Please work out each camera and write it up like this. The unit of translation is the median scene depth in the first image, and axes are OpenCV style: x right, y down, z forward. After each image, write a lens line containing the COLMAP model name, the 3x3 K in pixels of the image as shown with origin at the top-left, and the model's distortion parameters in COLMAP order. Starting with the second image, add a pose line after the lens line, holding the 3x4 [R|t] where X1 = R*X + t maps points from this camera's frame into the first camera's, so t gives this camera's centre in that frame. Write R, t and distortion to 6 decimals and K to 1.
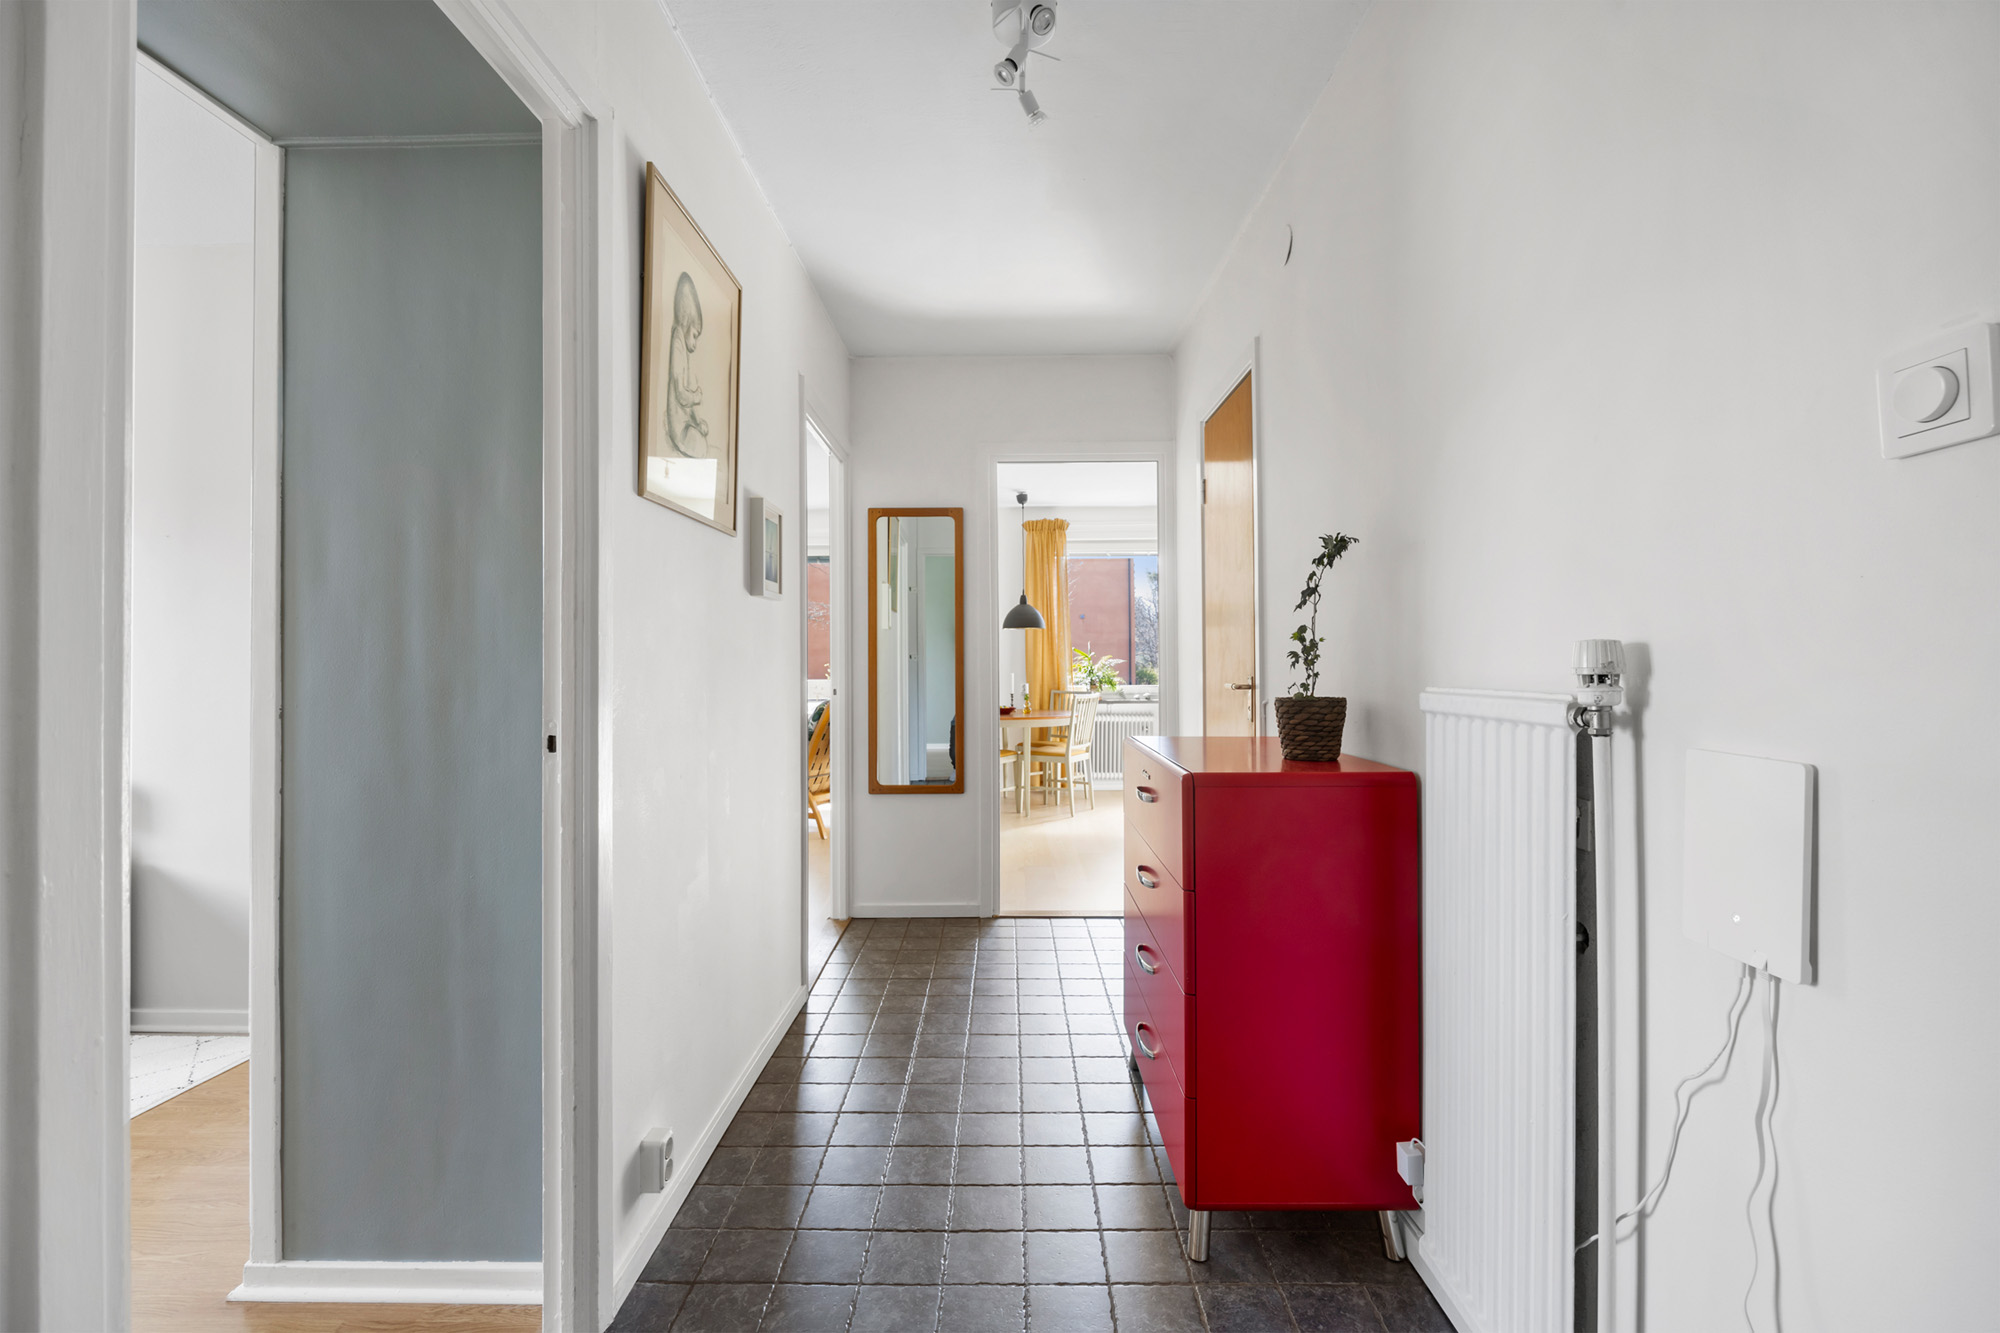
lens RADIAL K [[876.6, 0, 996.5], [0, 876.6, 648.7], [0, 0, 1]] dist [-0.016237, -0.000050]
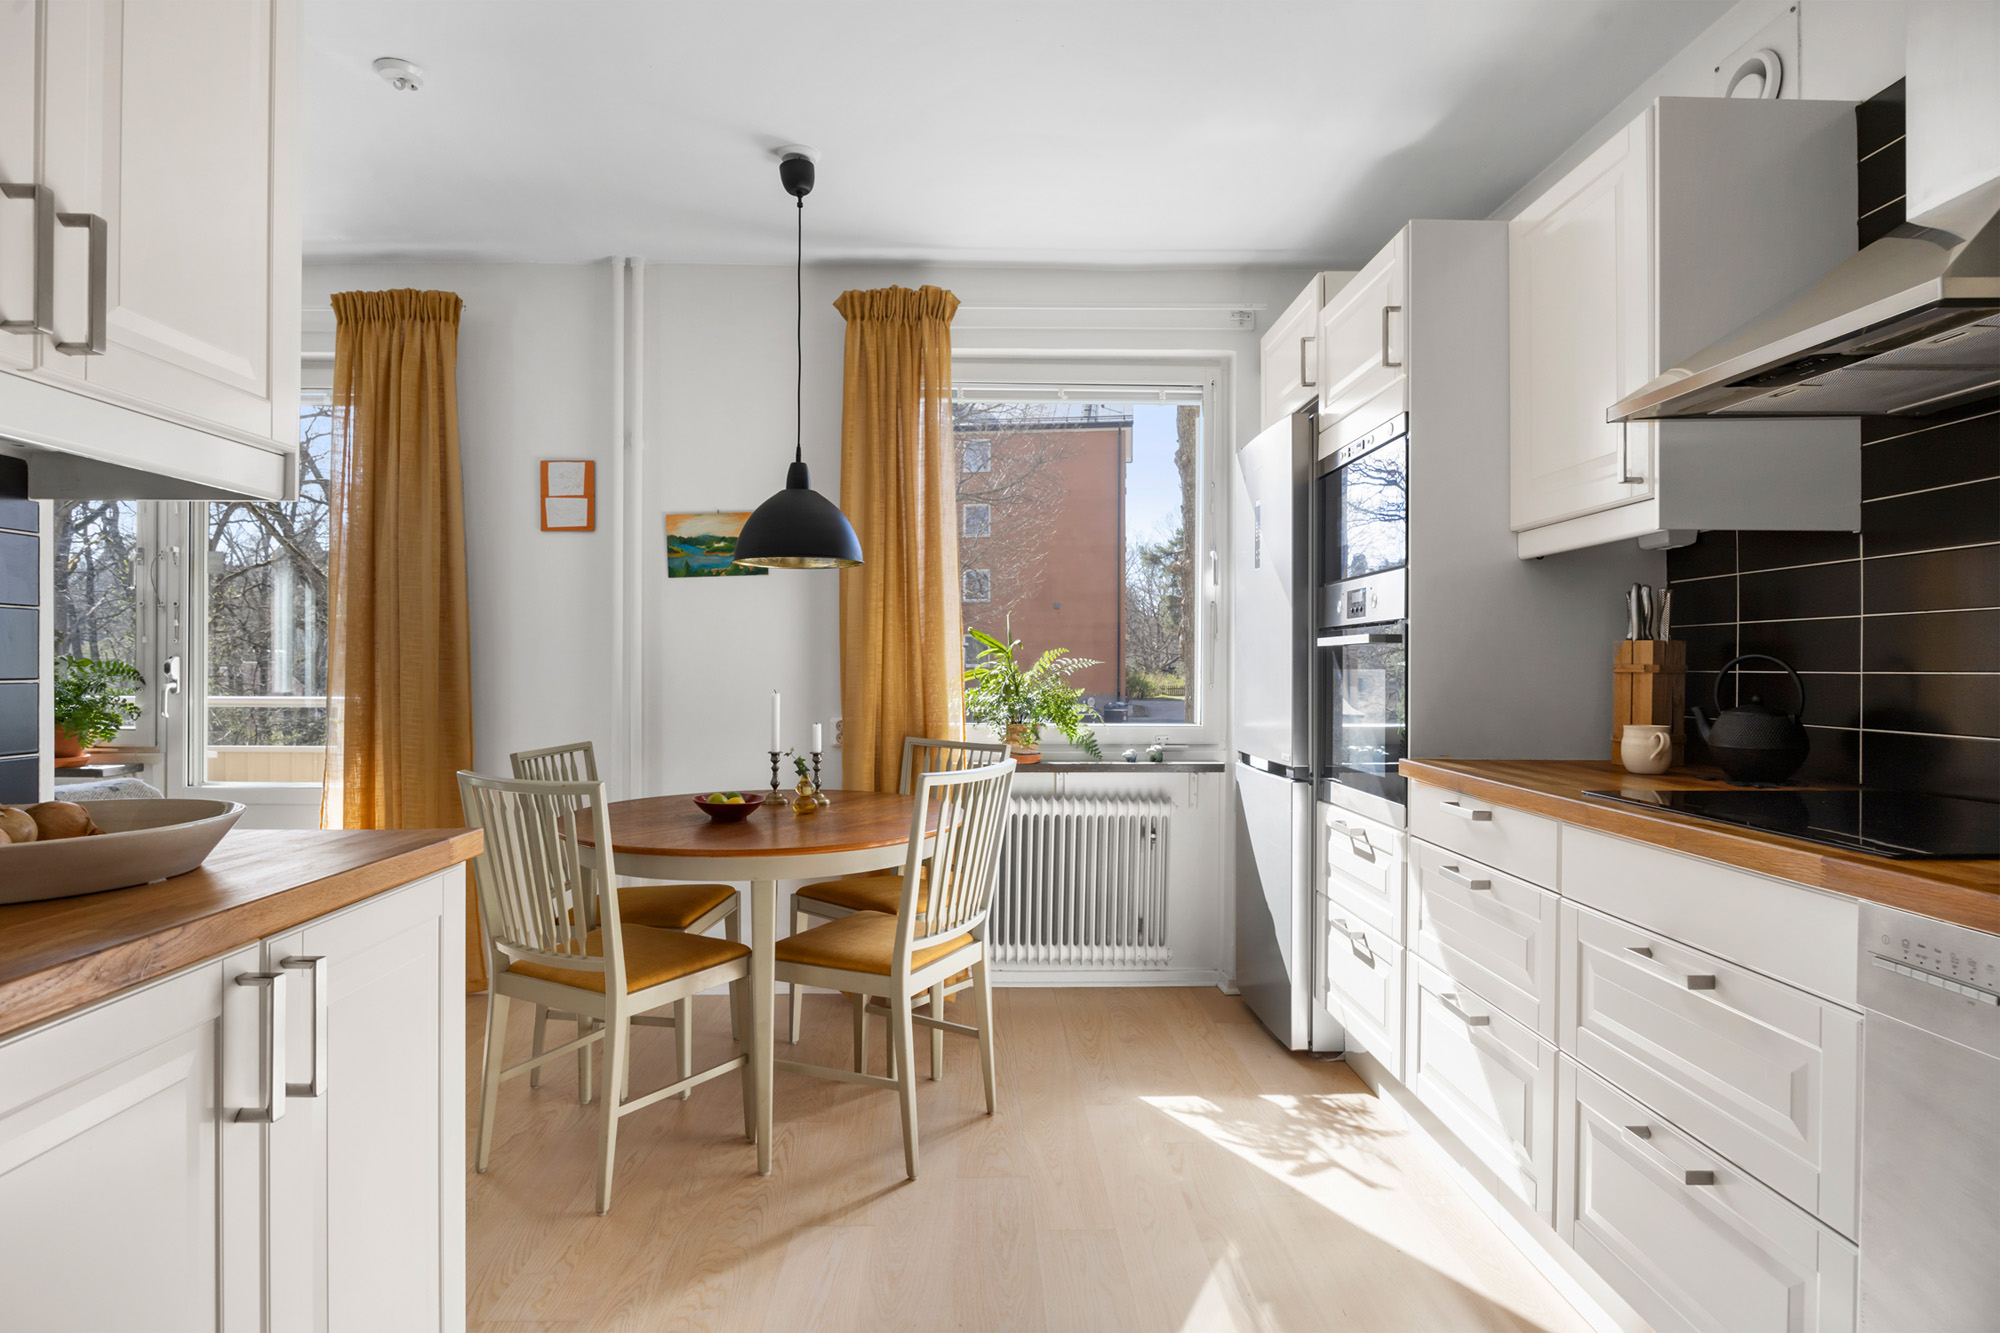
lens RADIAL K [[1046.2, 0, 990.3], [0, 1046.2, 662.8], [0, 0, 1]] dist [-0.011663, 0.000212]
pose [[0.999530, 0.011311, 0.028495, 0.189565], [-0.011696, 0.999842, 0.013364, 0.019031], [-0.028339, -0.013691, 0.999505, 1.201214]]
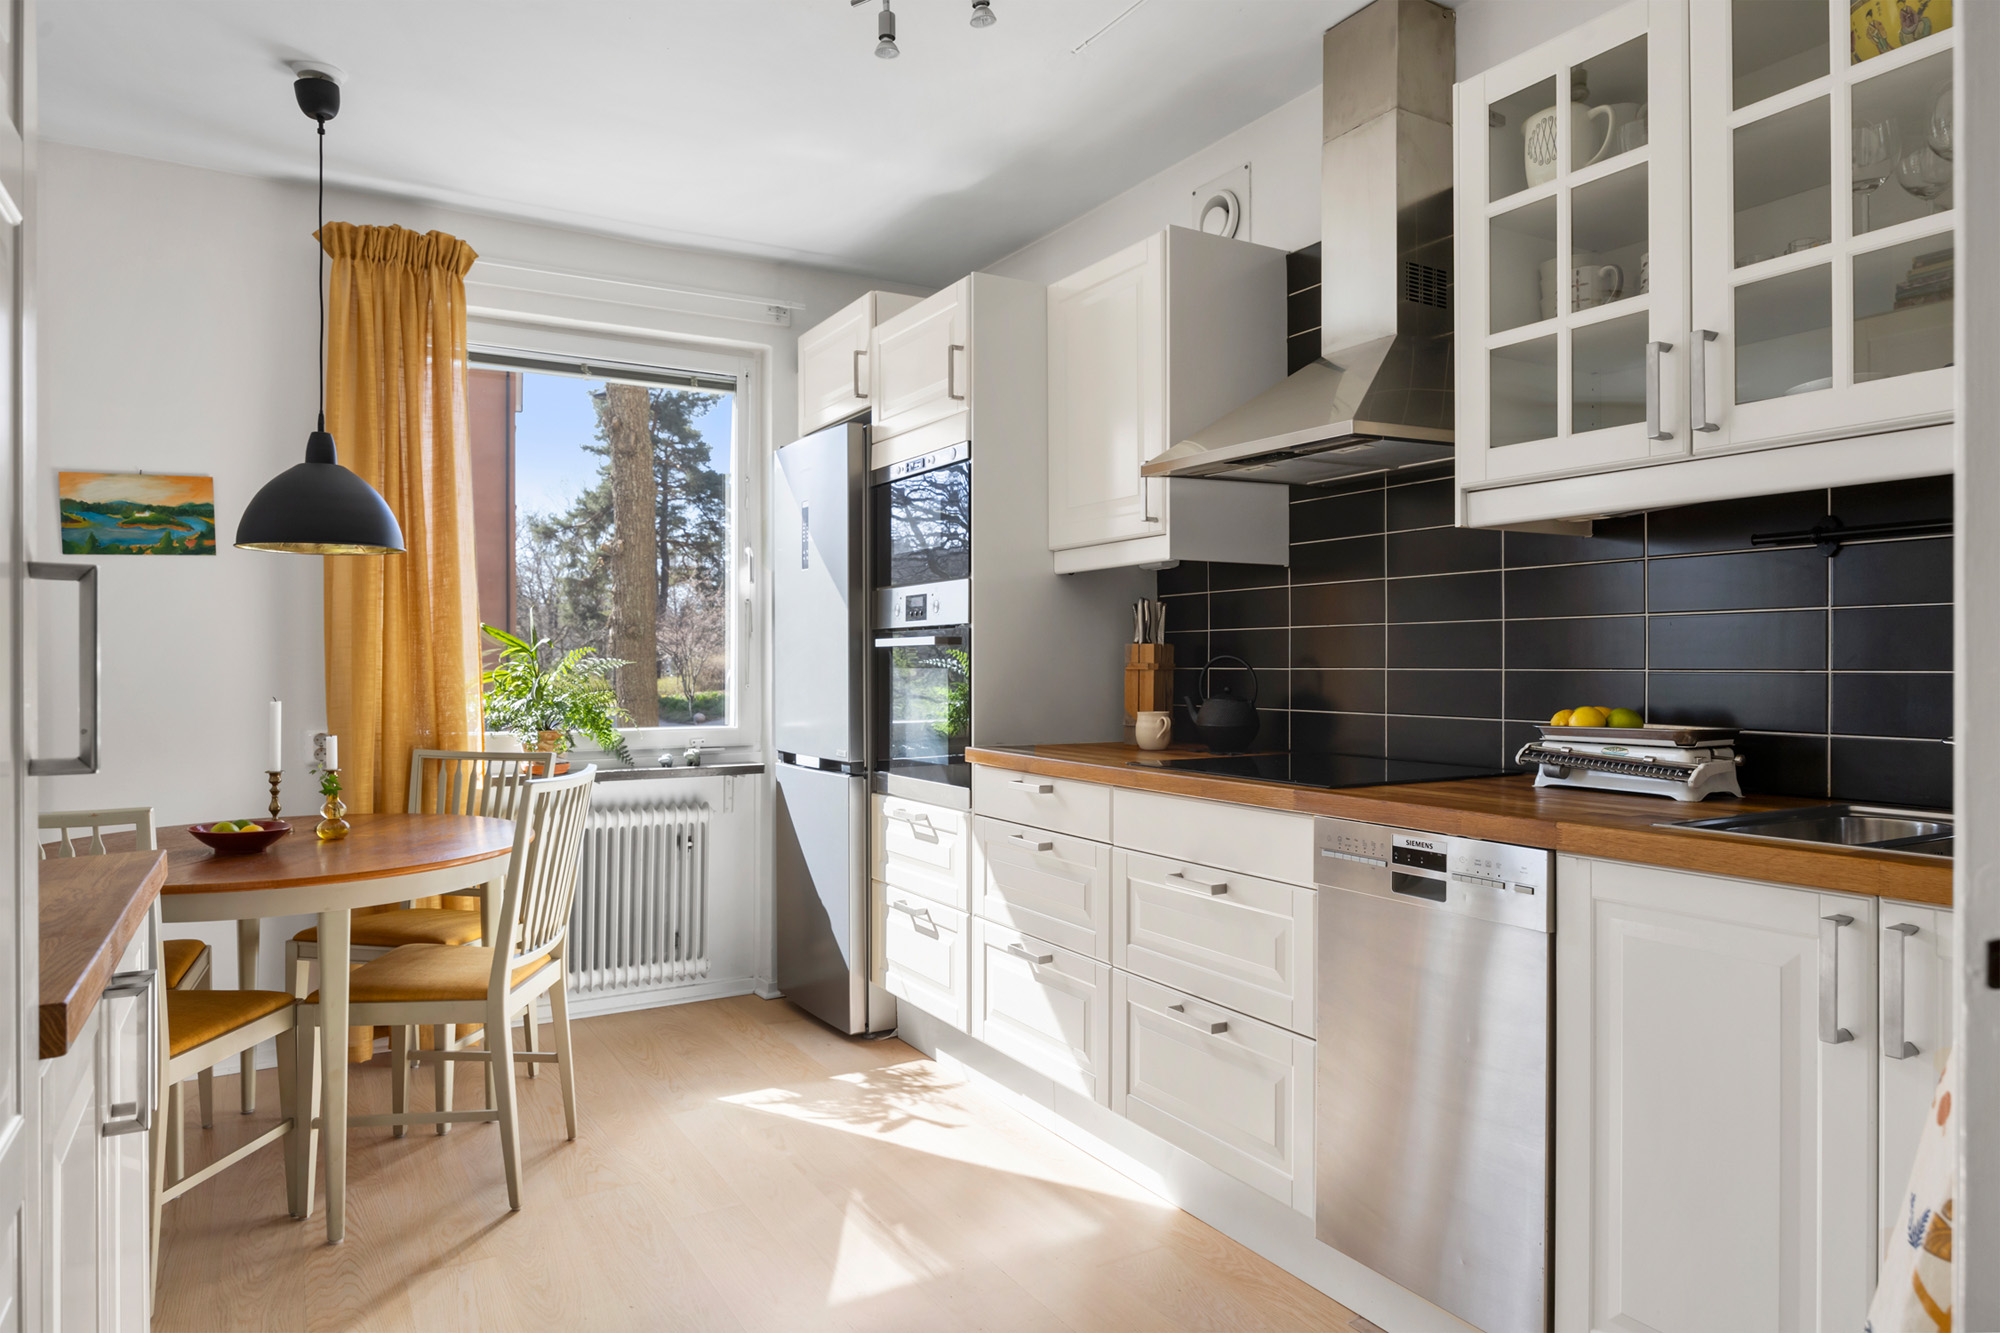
lens RADIAL K [[1223.8, 0, 1000.4], [0, 1223.8, 661.9], [0, 0, 1]] dist [-0.003887, -0.002747]
pose [[0.857793, 0.007084, 0.513947, 0.033789], [-0.013434, 0.999872, 0.008641, 0.016316], [-0.513820, -0.014317, 0.857779, 1.085782]]
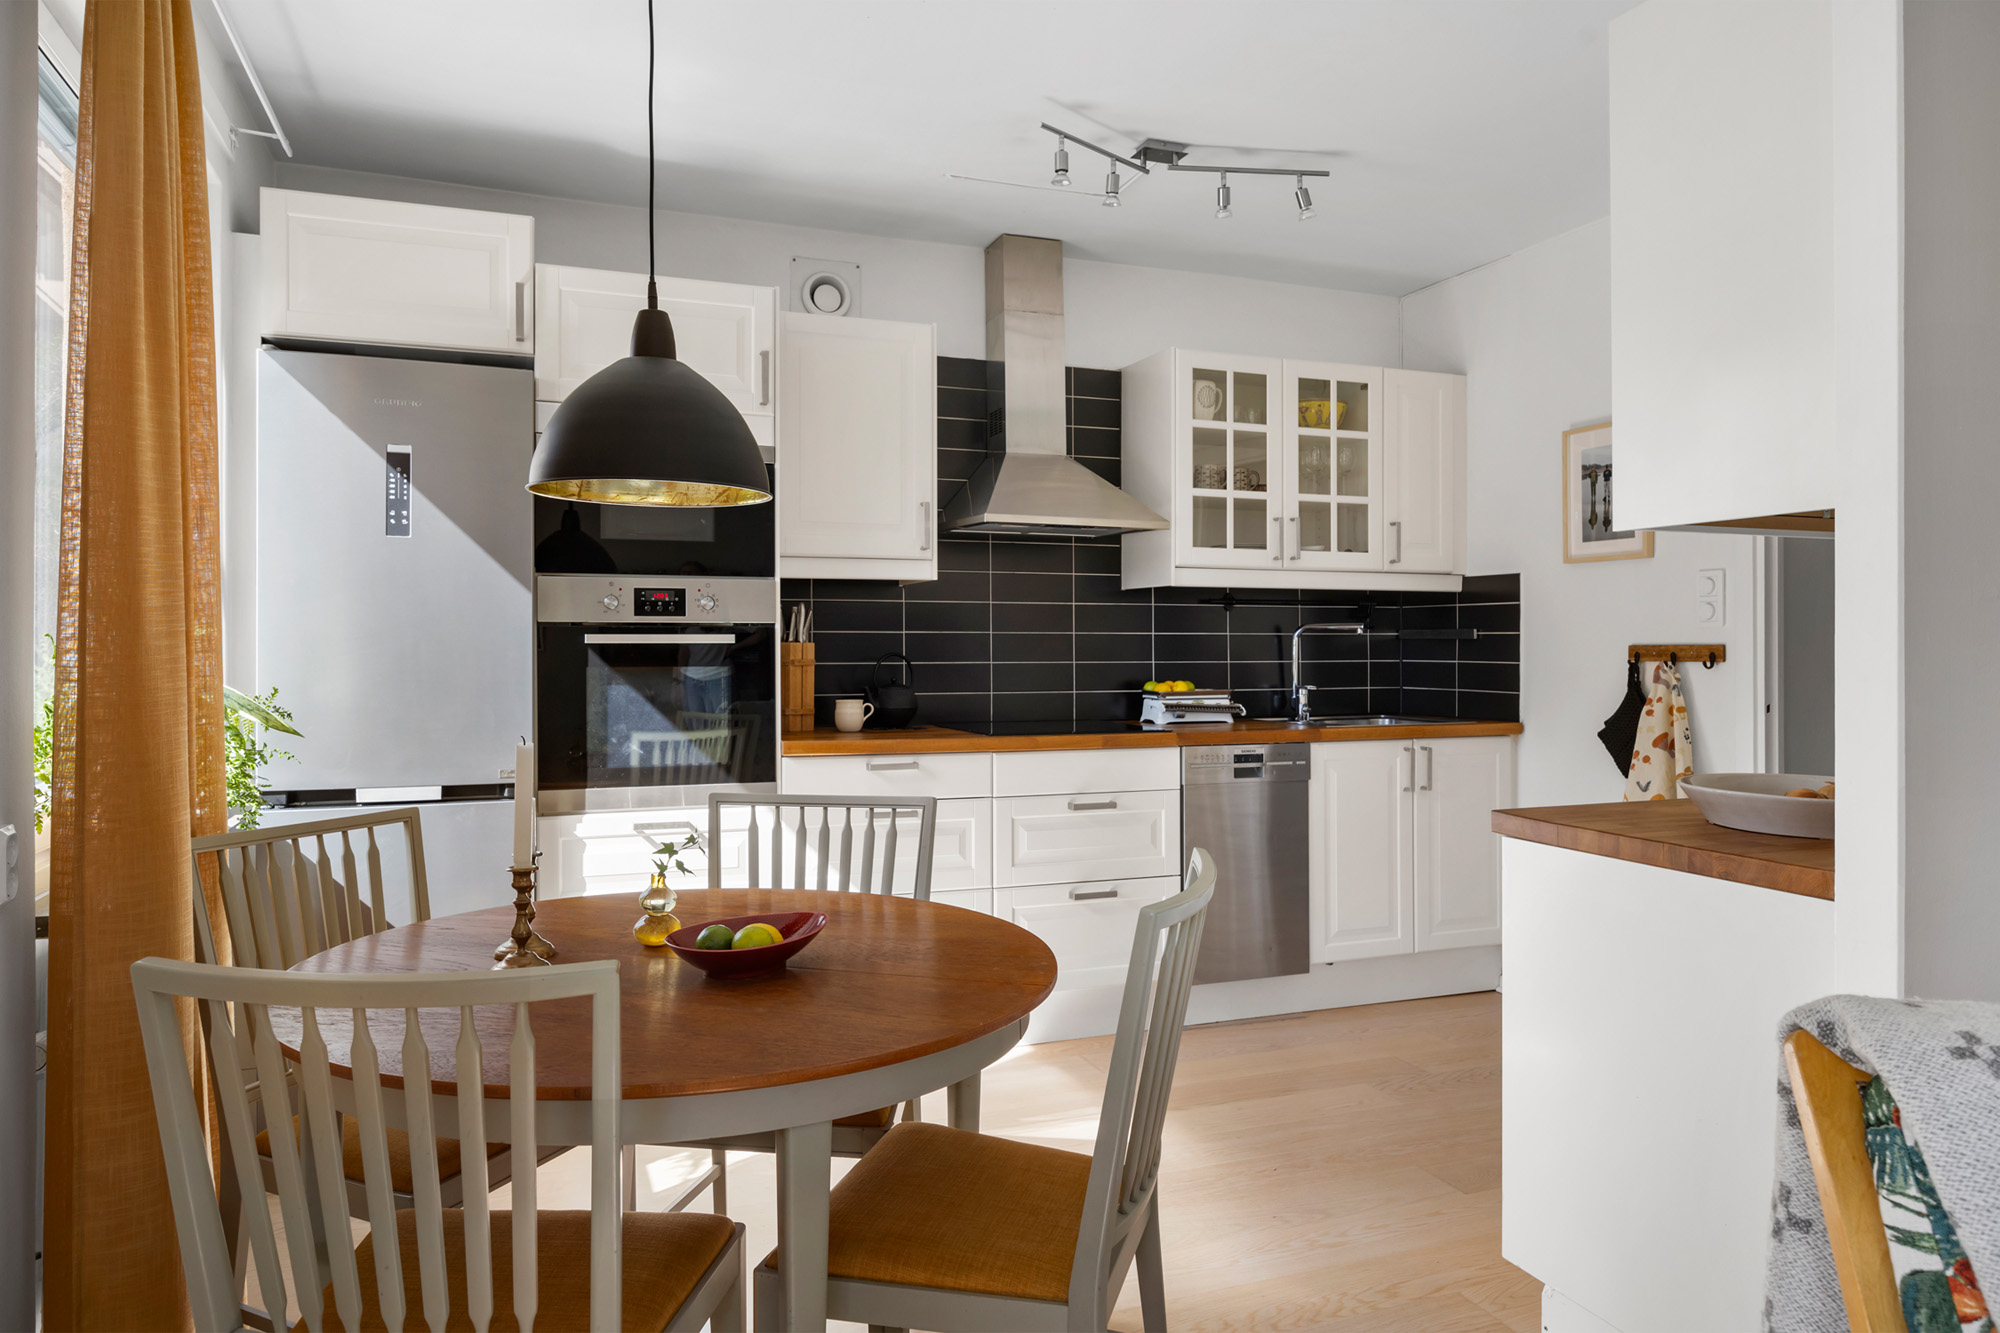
lens RADIAL K [[1276.2, 0, 997.0], [0, 1276.2, 655.2], [0, 0, 1]] dist [-0.009864, -0.000457]
pose [[-0.361616, -0.004322, 0.932317, -0.498951], [-0.014850, 0.999889, -0.001125, 0.019170], [-0.932209, -0.014252, -0.361640, 2.073423]]
